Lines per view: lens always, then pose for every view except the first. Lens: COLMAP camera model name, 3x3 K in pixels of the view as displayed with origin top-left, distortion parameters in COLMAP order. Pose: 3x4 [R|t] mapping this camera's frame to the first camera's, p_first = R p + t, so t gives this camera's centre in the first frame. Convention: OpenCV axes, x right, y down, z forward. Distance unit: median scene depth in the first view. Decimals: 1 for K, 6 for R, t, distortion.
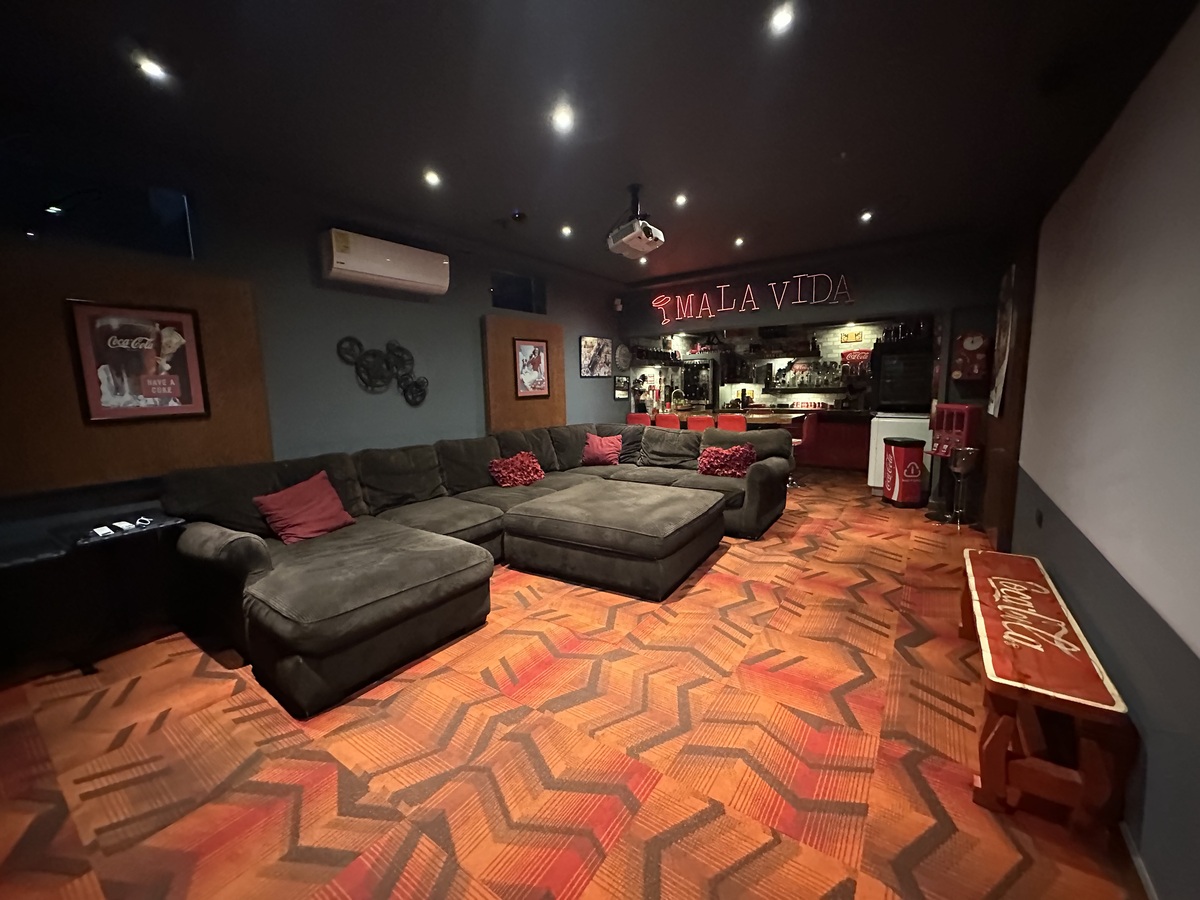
lens RADIAL K [[478.2, 0, 597.6], [0, 478.2, 448.2], [0, 0, 1]] dist [-0.001194, 0.000135]
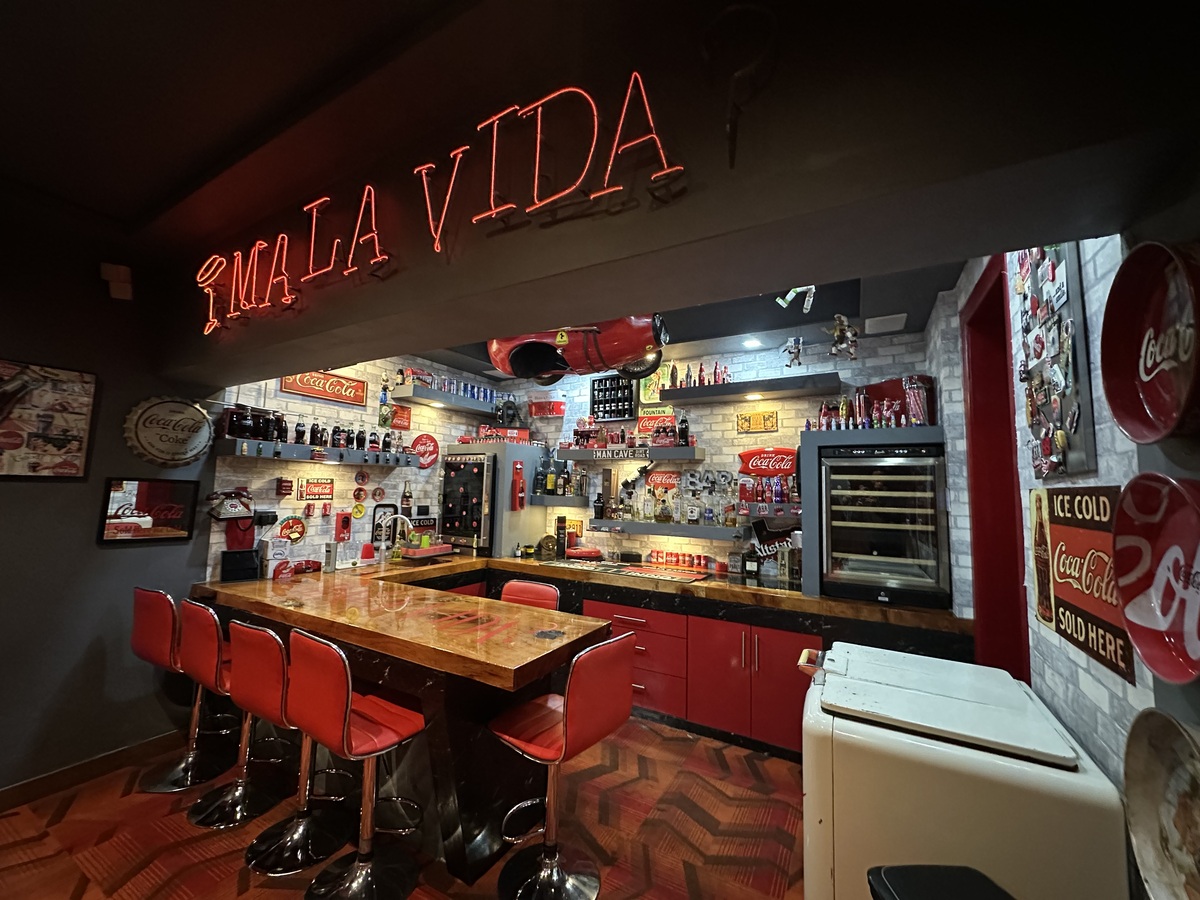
lens RADIAL K [[478.2, 0, 600.0], [0, 478.2, 448.5], [0, 0, 1]] dist [-0.001194, 0.000135]
pose [[0.993024, 0.054497, 0.104559, 0.308516], [-0.030387, 0.975107, -0.219643, -0.090846], [-0.113926, 0.214934, 0.969961, 0.527207]]
